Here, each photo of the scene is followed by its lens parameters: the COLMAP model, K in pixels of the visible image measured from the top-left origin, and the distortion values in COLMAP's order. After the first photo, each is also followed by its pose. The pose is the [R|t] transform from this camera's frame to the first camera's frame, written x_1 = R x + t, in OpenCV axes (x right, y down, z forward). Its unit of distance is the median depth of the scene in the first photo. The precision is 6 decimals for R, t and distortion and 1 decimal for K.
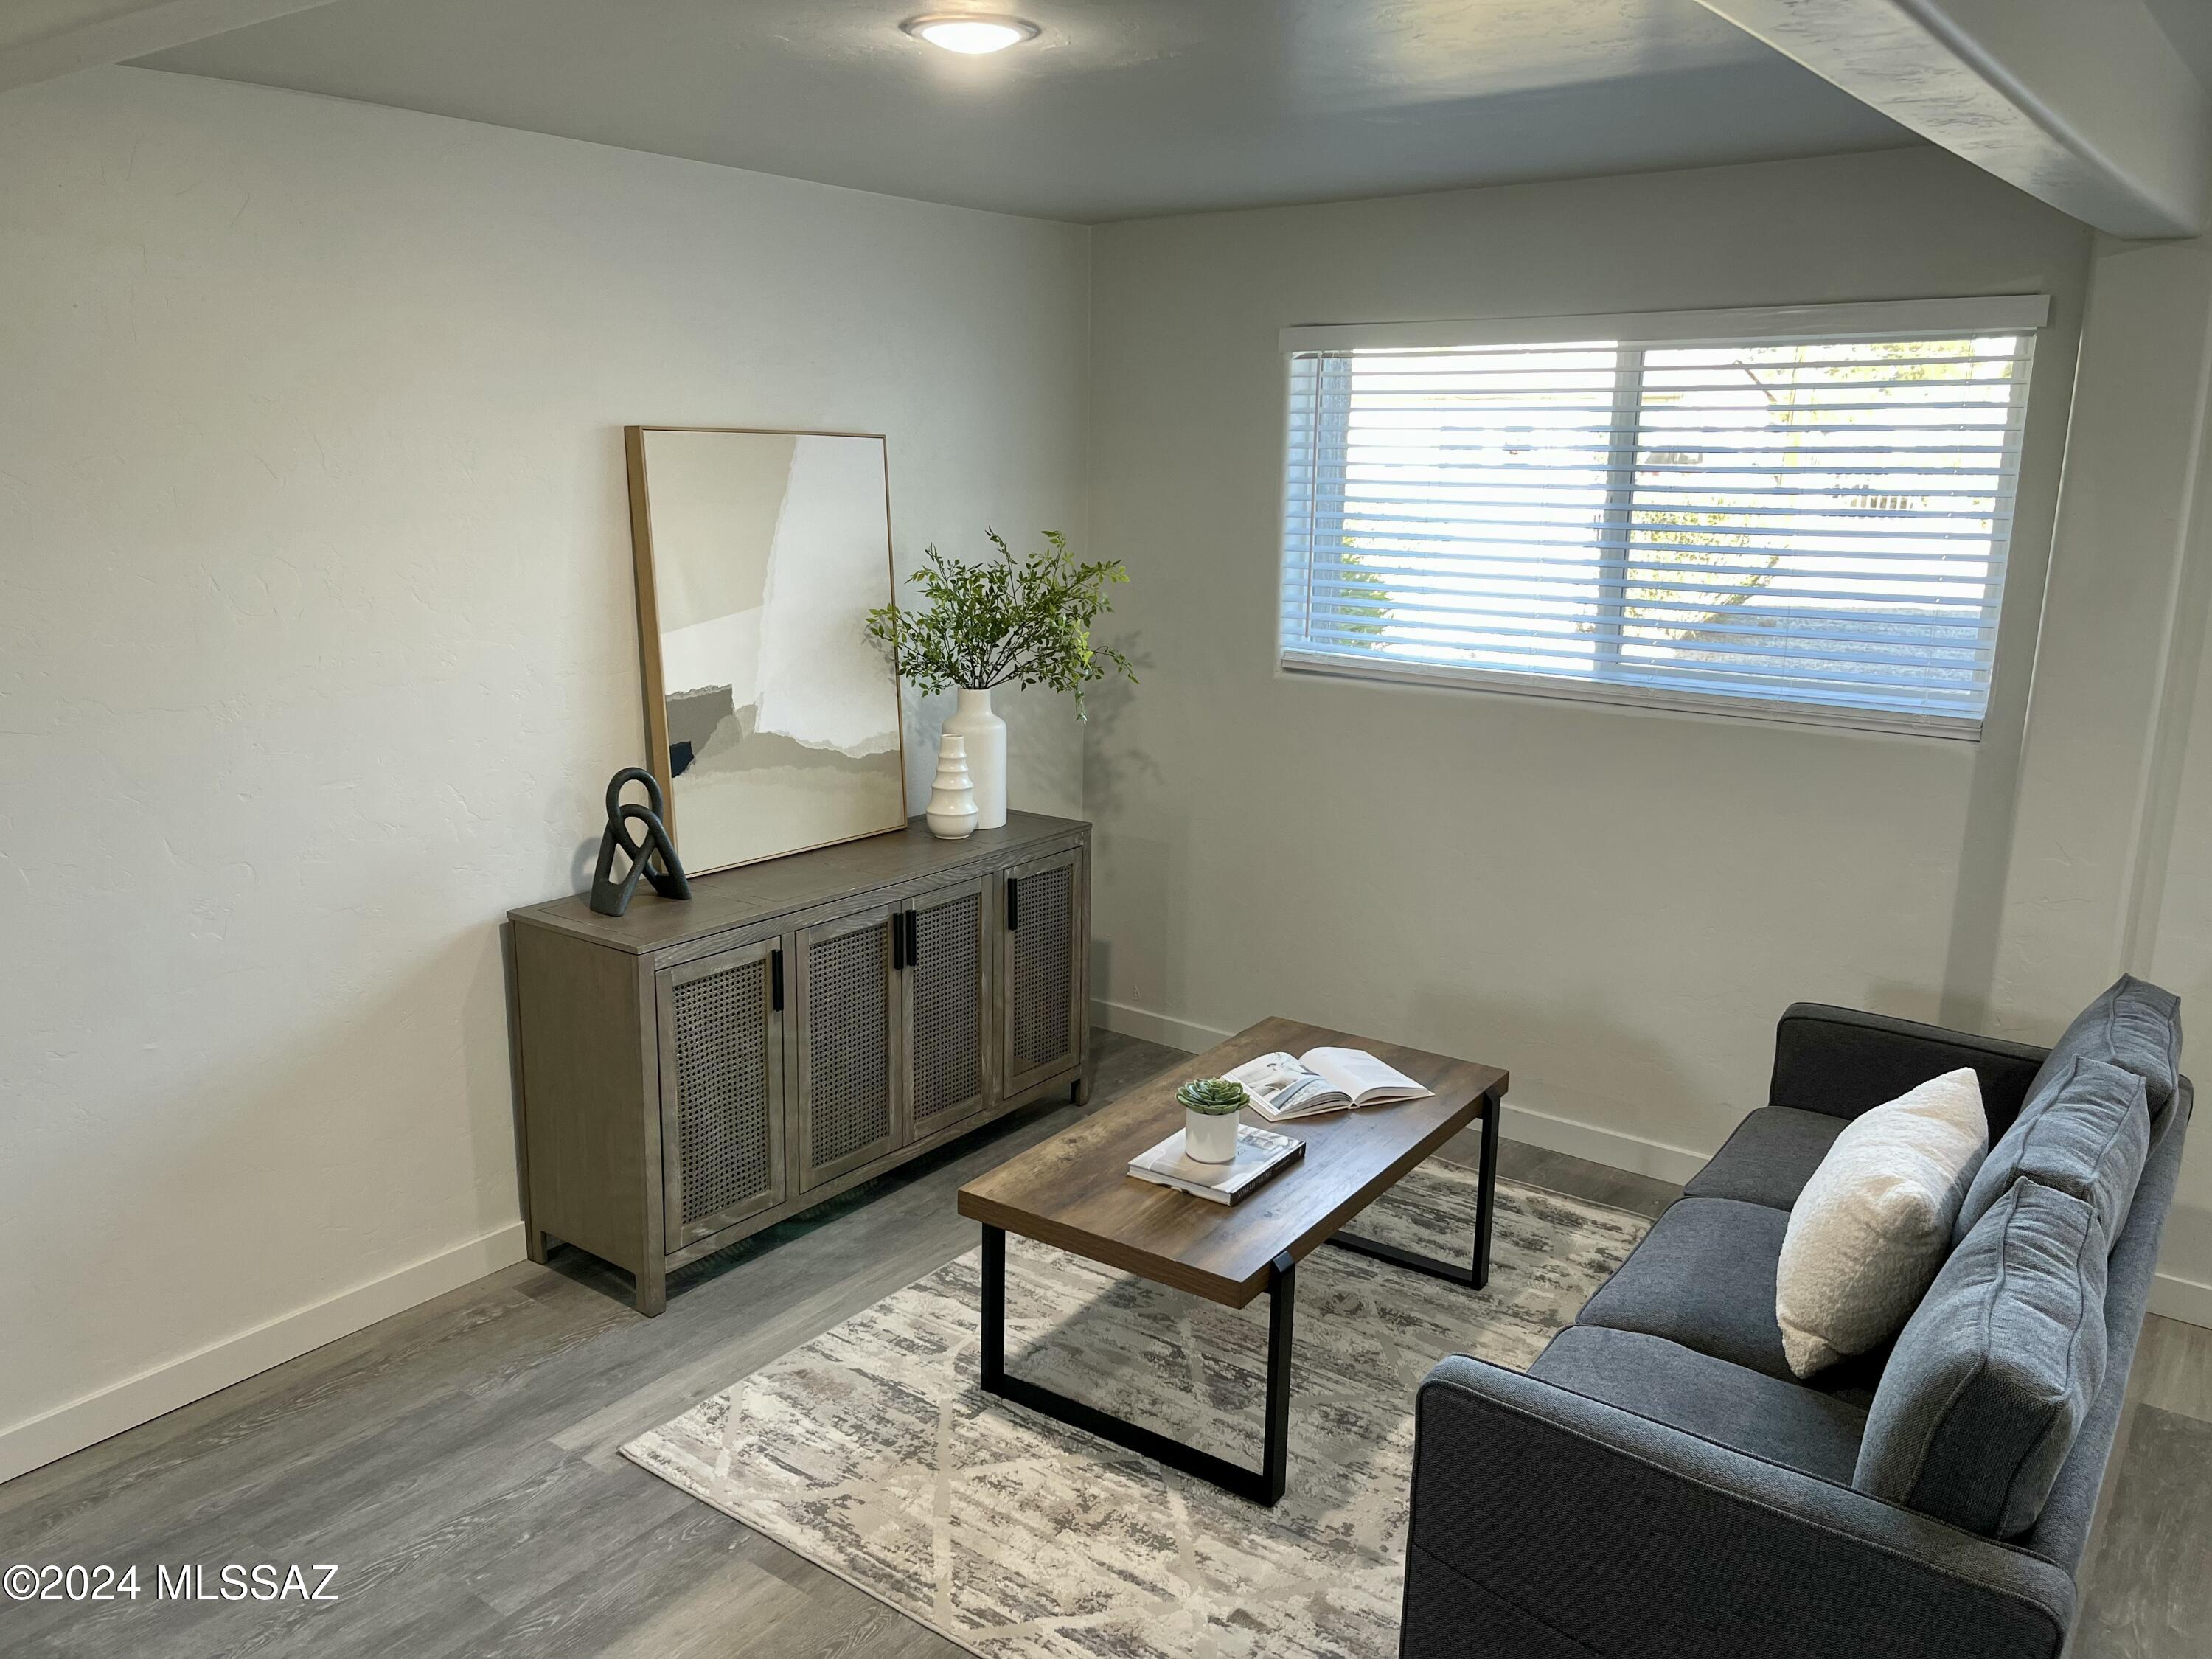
lens RADIAL K [[1683.3, 0, 1120.6], [0, 1683.3, 825.7], [0, 0, 1]] dist [0.055081, -0.056302]
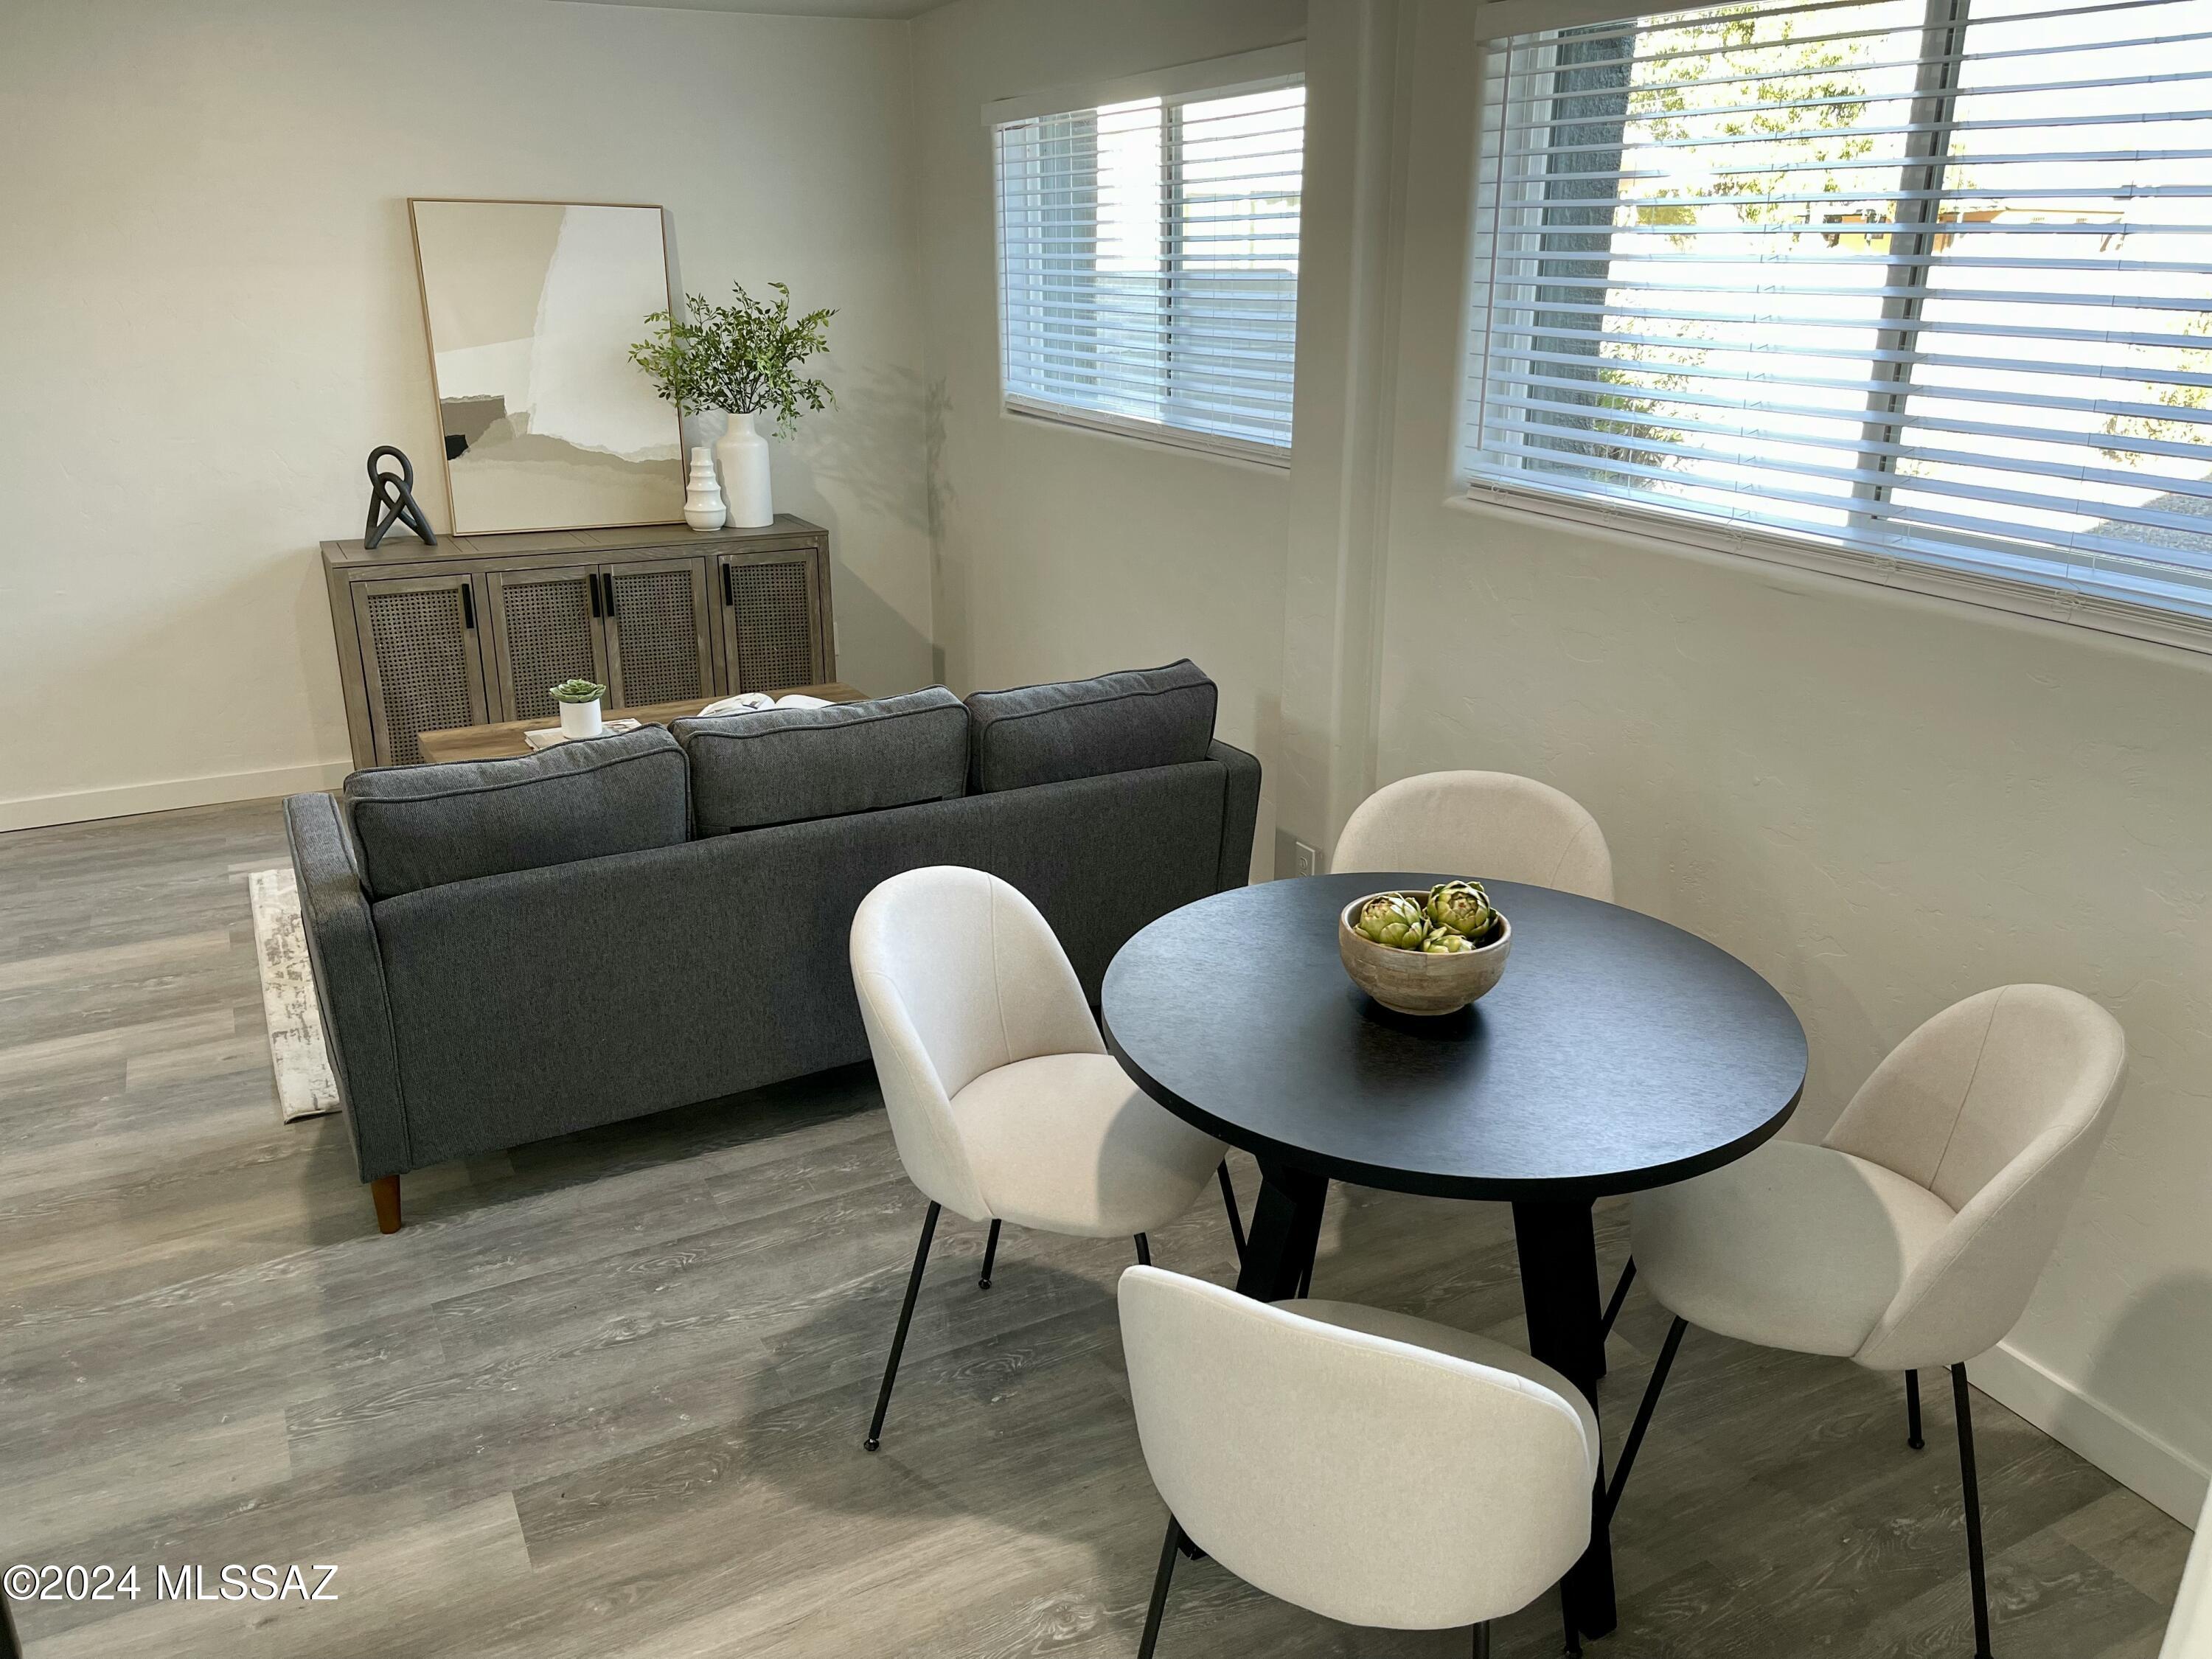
lens RADIAL K [[1683.3, 0, 1111.9], [0, 1683.3, 833.5], [0, 0, 1]] dist [0.055081, -0.056302]
pose [[0.895831, 0.128692, -0.425353, 0.883461], [-0.083827, 0.988904, 0.122647, 0.059851], [0.436416, -0.074215, 0.896679, -0.040885]]
